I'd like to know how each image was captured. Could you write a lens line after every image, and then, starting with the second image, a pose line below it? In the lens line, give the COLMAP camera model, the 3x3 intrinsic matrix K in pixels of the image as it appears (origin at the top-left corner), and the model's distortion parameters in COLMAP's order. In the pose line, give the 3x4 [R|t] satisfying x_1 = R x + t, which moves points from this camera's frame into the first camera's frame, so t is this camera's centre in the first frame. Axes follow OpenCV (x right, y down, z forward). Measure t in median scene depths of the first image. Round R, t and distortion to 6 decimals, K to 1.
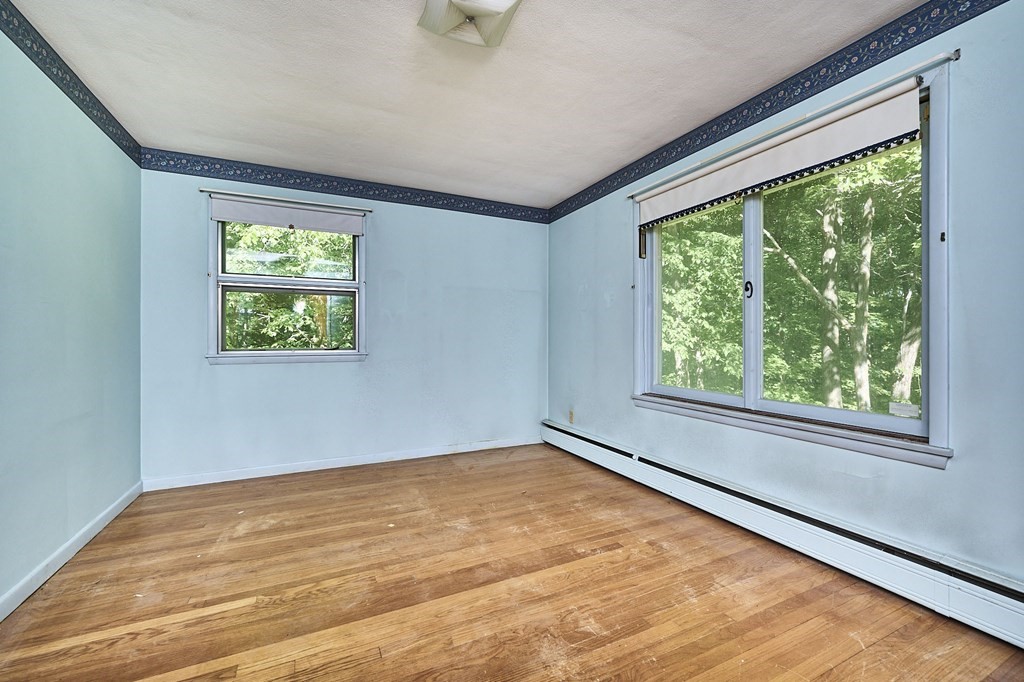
lens RADIAL K [[424.1, 0, 514.3], [0, 424.1, 335.1], [0, 0, 1]] dist [0.011476, 0.000094]
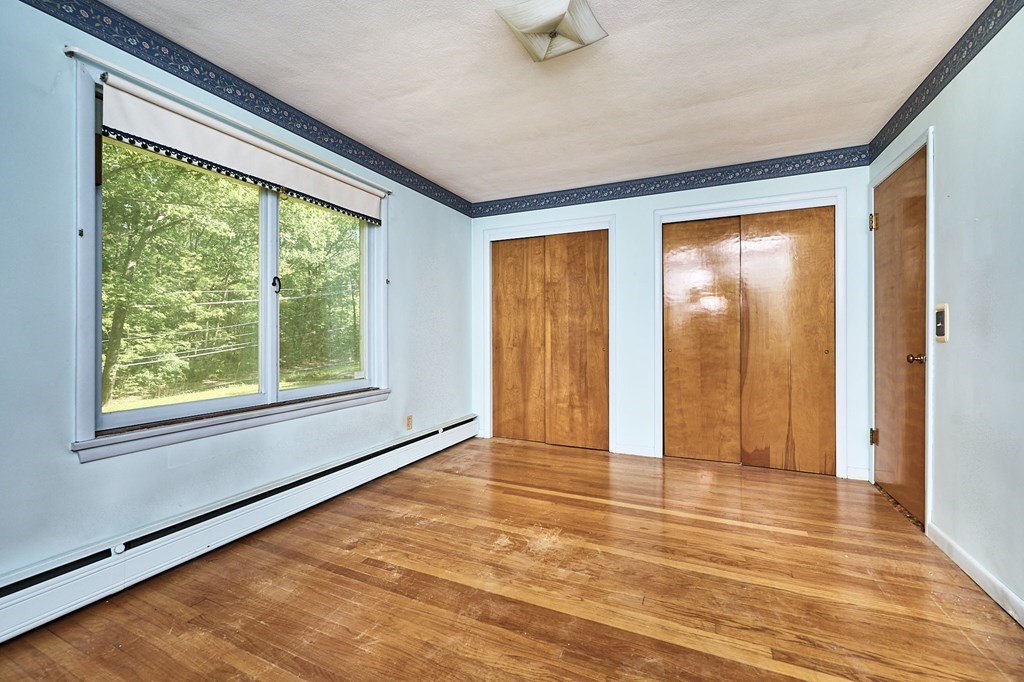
lens RADIAL K [[424.1, 0, 514.3], [0, 424.1, 335.1], [0, 0, 1]] dist [0.011476, 0.000094]
pose [[-0.636407, -0.000064, 0.771353, -0.718067], [-0.004405, 0.999984, -0.003551, 0.015208], [-0.771341, -0.005658, -0.636397, 1.465634]]
